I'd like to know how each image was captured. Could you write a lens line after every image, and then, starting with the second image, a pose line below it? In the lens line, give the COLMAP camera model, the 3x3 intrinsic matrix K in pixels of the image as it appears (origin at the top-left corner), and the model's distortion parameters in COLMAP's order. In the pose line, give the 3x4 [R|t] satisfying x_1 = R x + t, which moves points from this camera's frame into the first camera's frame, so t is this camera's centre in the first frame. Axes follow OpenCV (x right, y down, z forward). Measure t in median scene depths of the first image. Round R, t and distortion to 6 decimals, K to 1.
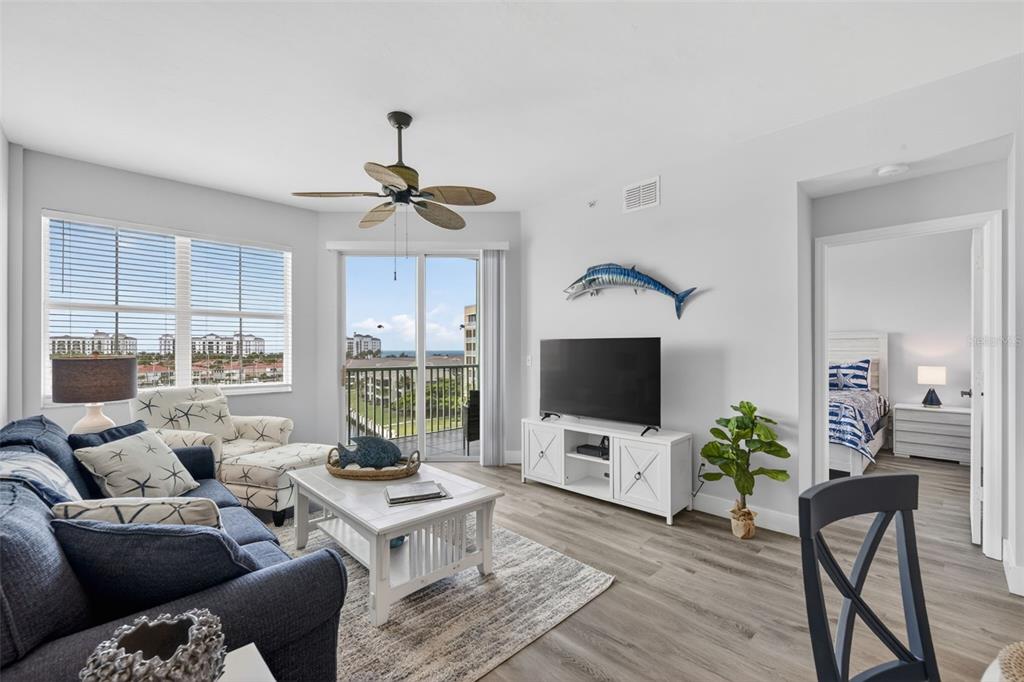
lens RADIAL K [[427.8, 0, 509.7], [0, 427.8, 349.9], [0, 0, 1]] dist [-0.007816, -0.000292]
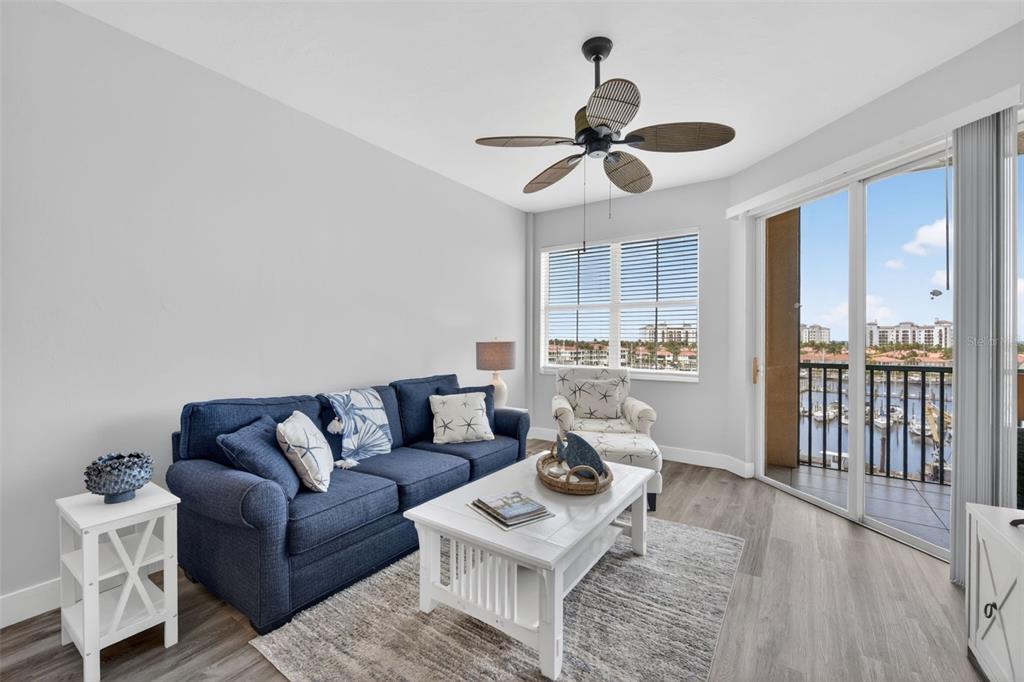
lens RADIAL K [[417.1, 0, 519.7], [0, 417.1, 339.4], [0, 0, 1]] dist [-0.003838, -0.000689]
pose [[0.198389, 0.006712, -0.980100, 0.371748], [-0.005653, 0.999968, 0.005704, 0.000710], [0.980107, 0.004409, 0.198421, 0.547264]]
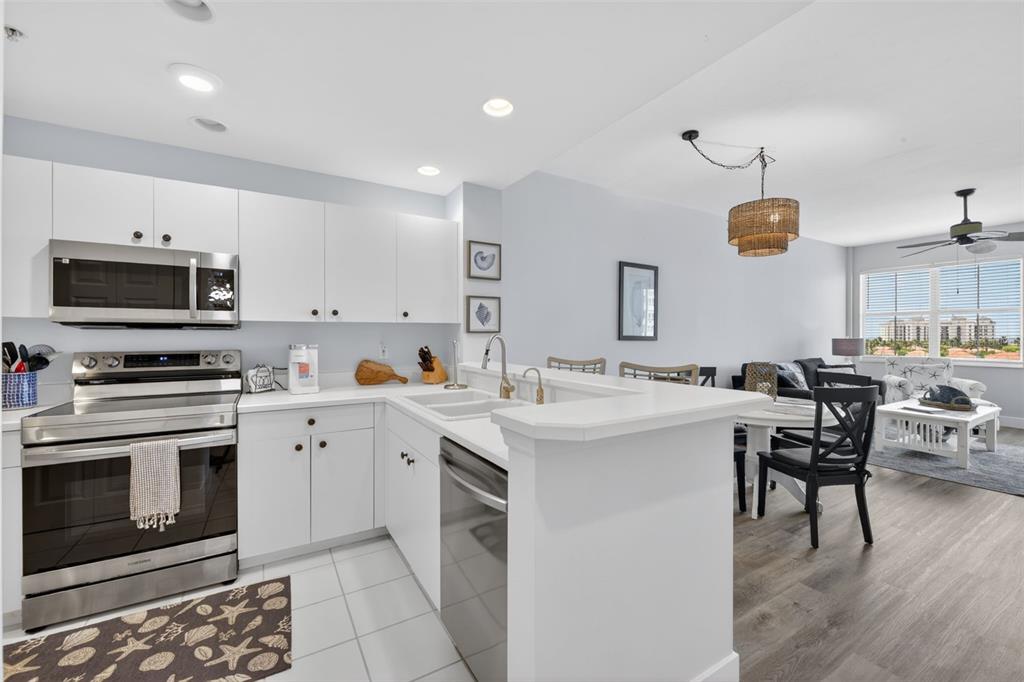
lens RADIAL K [[417.1, 0, 518.9], [0, 417.1, 335.0], [0, 0, 1]] dist [-0.003838, -0.000689]
pose [[-0.229412, 0.001525, -0.973328, 1.282074], [-0.001132, 0.999998, 0.001834, -0.001727], [0.973329, 0.001522, -0.229410, -0.217989]]
